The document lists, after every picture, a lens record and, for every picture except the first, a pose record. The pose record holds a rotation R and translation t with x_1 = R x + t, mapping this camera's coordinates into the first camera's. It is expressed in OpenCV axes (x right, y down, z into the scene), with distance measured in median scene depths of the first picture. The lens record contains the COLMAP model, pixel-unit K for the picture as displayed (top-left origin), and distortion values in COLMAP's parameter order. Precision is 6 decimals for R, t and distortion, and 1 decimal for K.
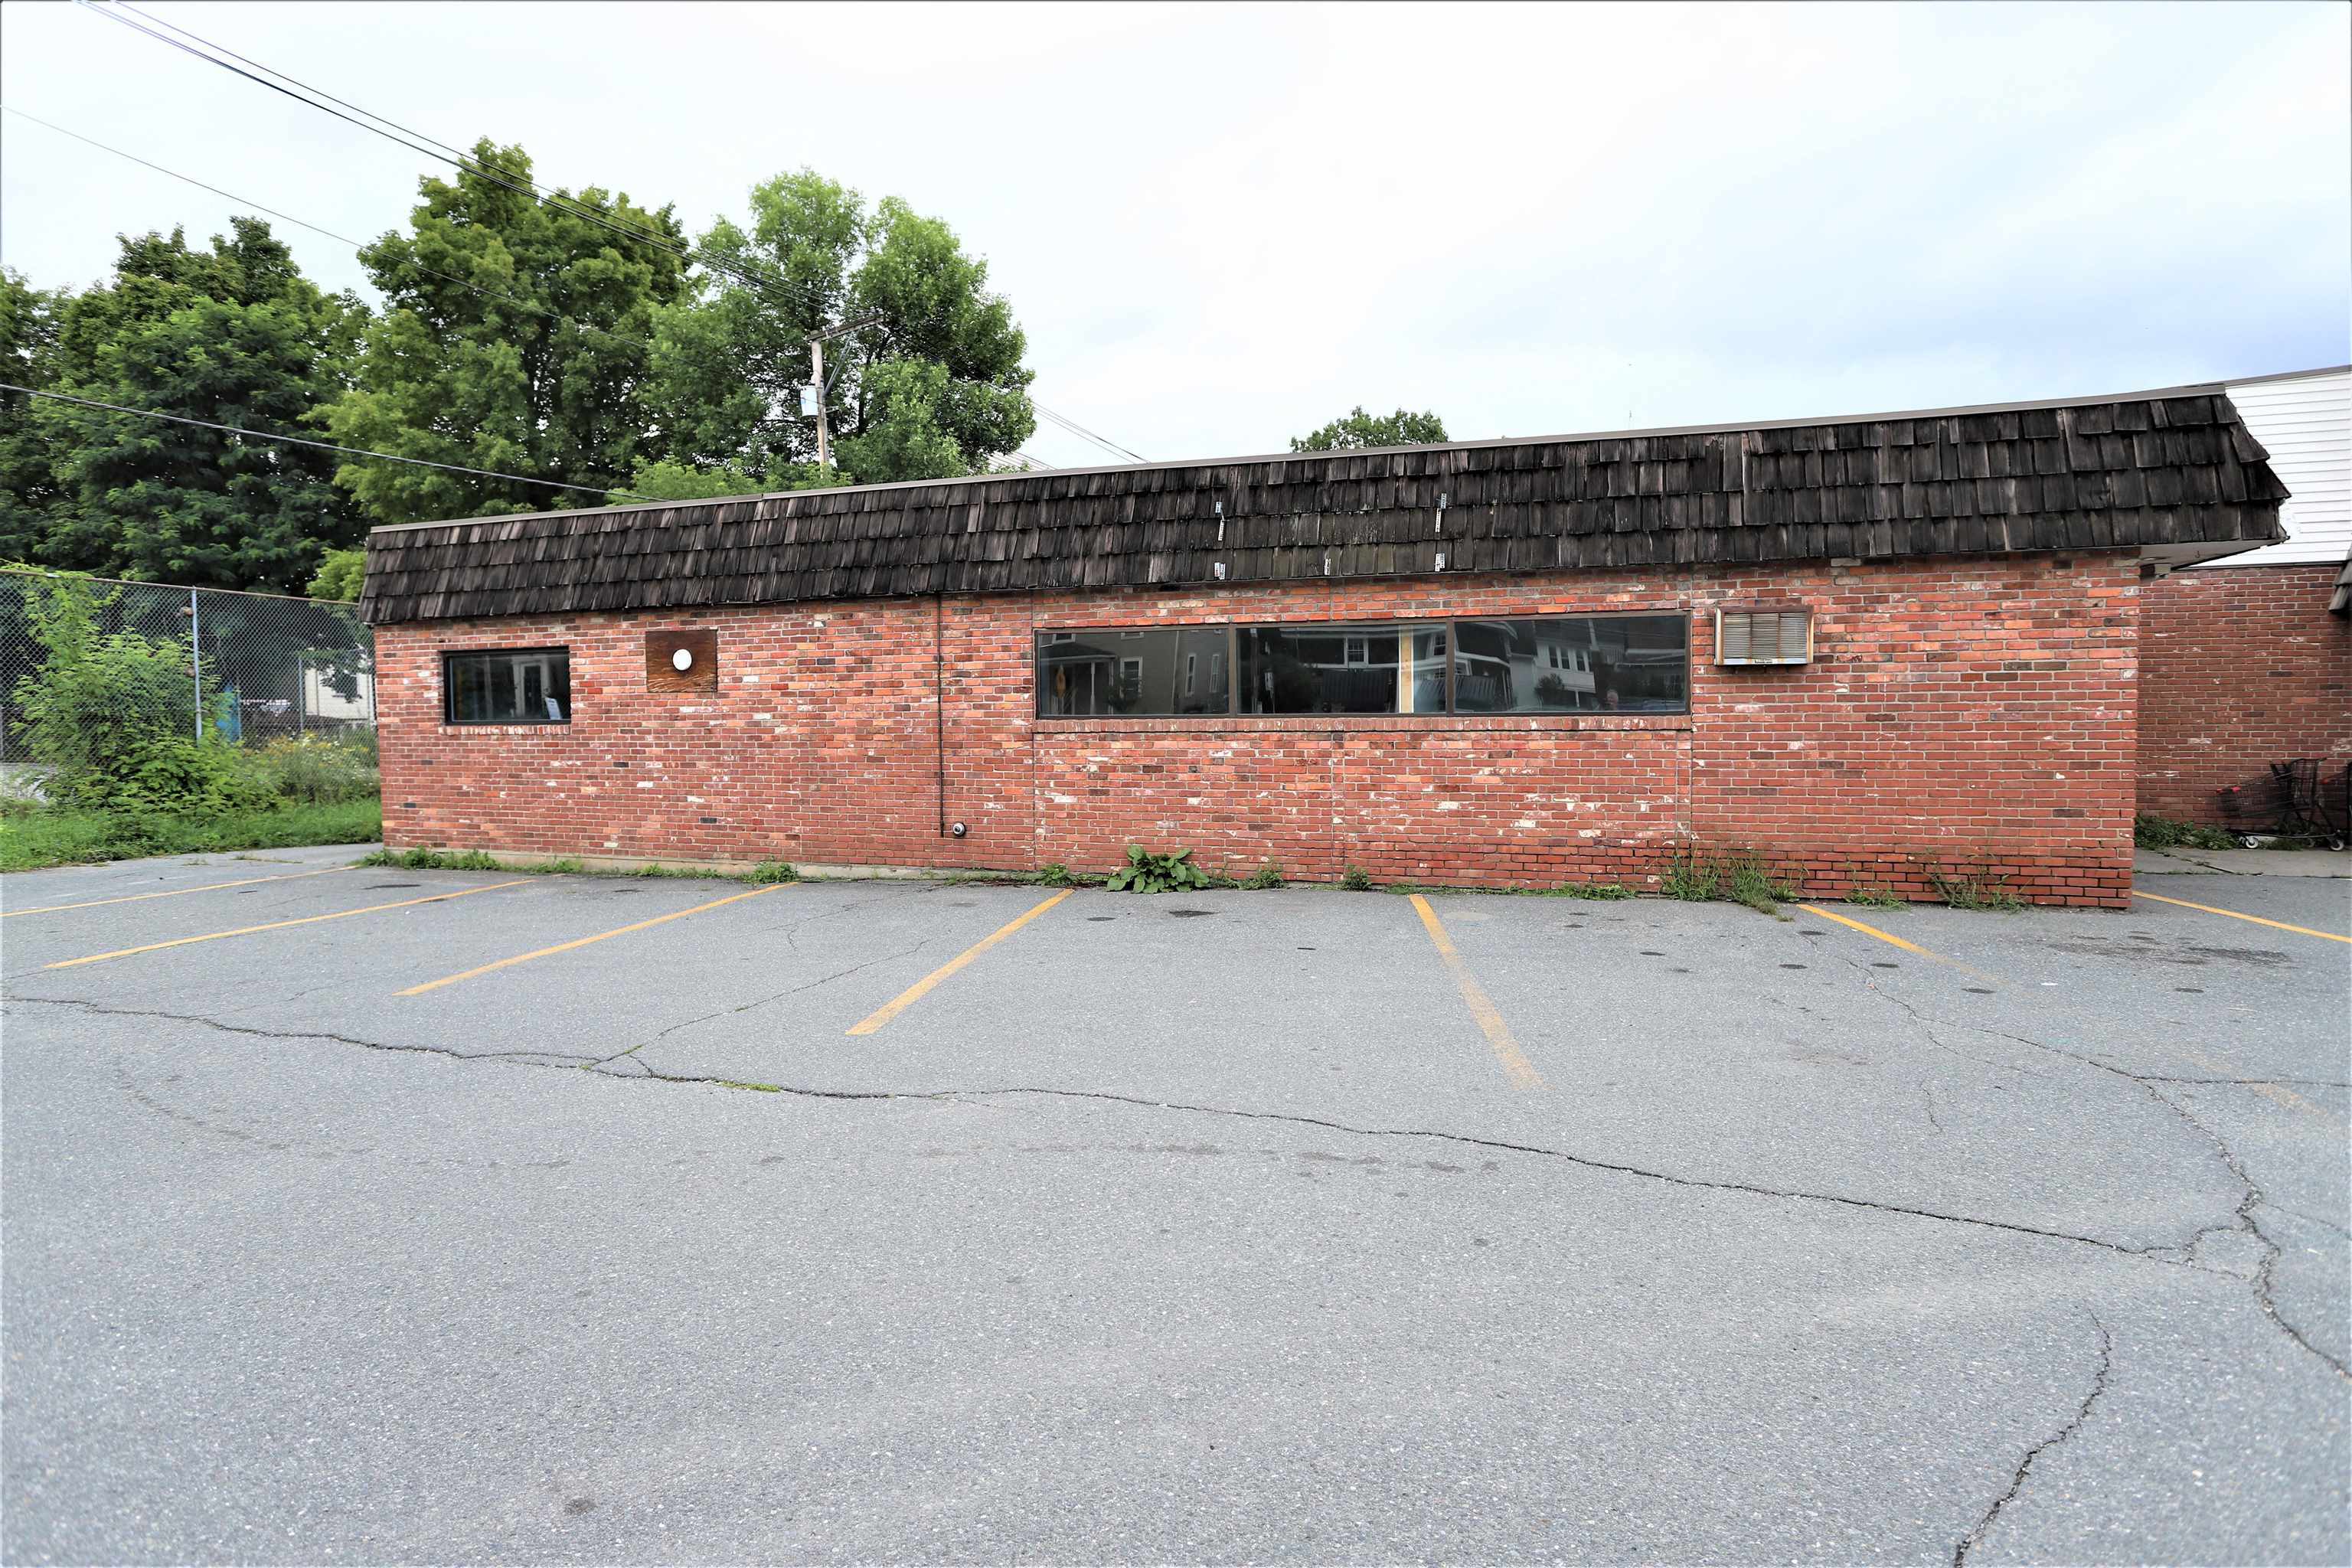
lens RADIAL K [[1304.2, 0, 1172.6], [0, 1304.2, 782.9], [0, 0, 1]] dist [-0.037706, 0.008956]
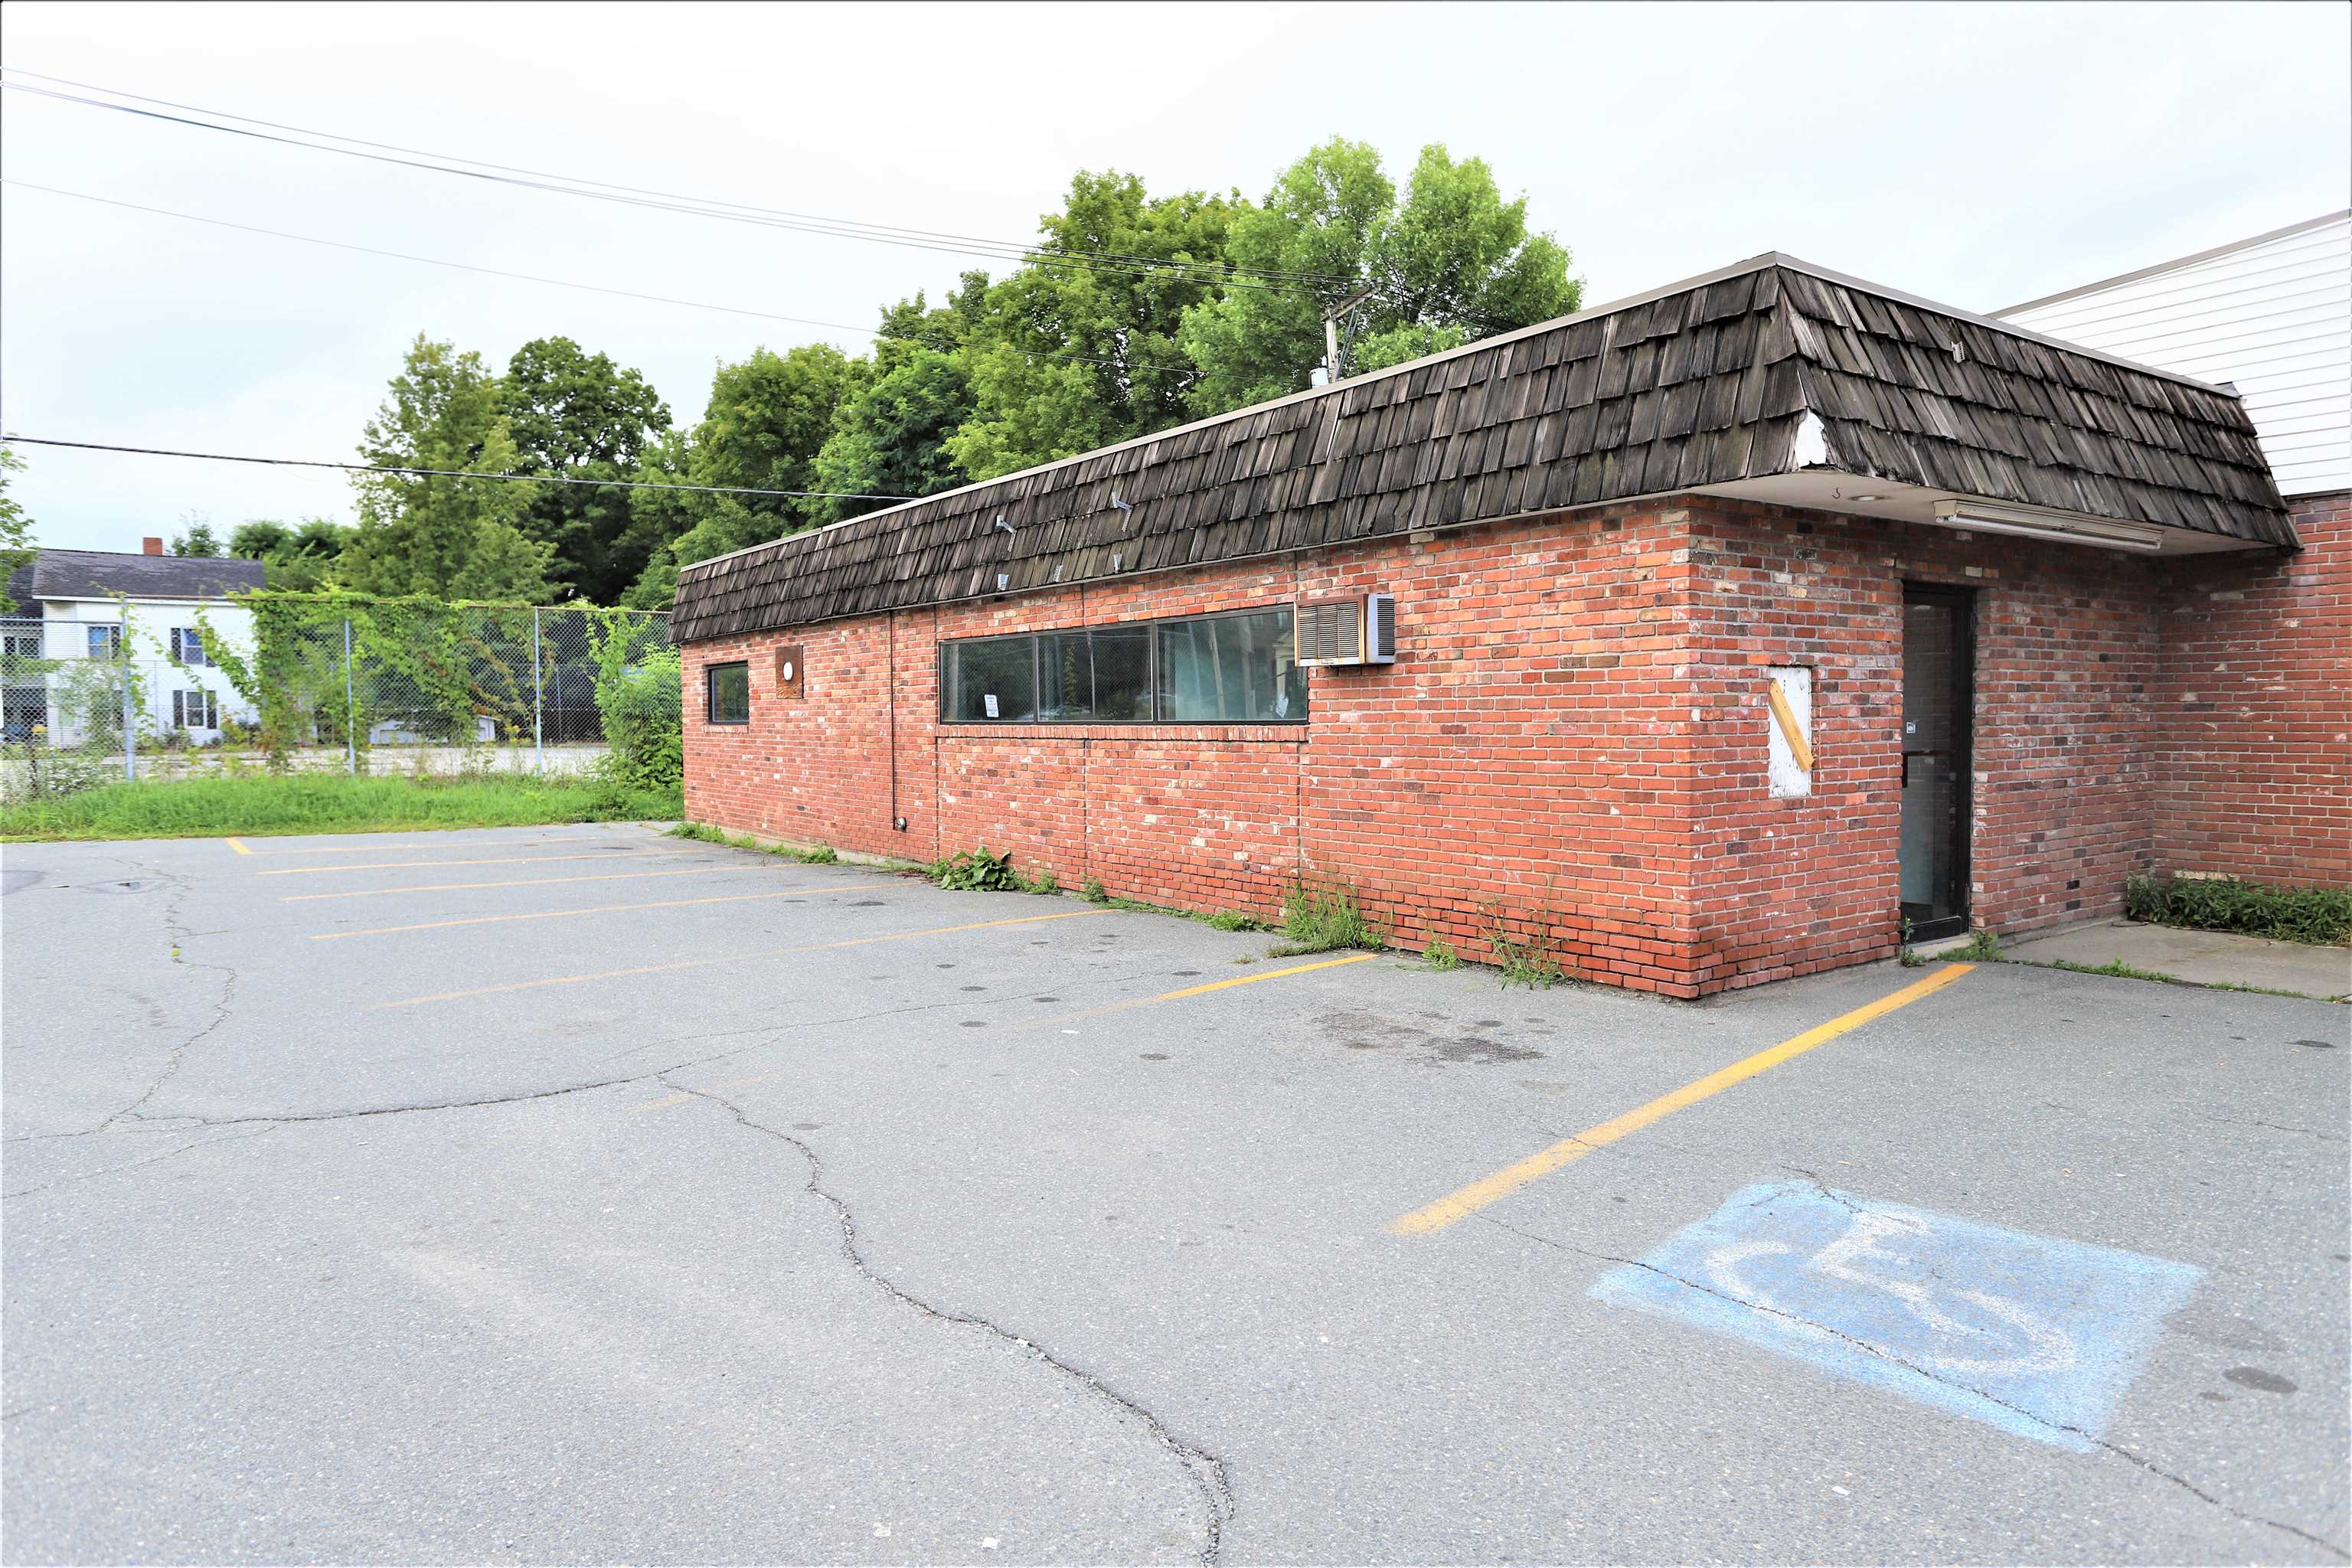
lens RADIAL K [[1543.3, 0, 1175.0], [0, 1543.3, 789.7], [0, 0, 1]] dist [-0.050042, -0.001964]
pose [[0.789962, 0.031695, -0.612337, 0.918663], [-0.030682, 0.999455, 0.012151, -0.018147], [0.612388, 0.009188, 0.790504, 0.130334]]
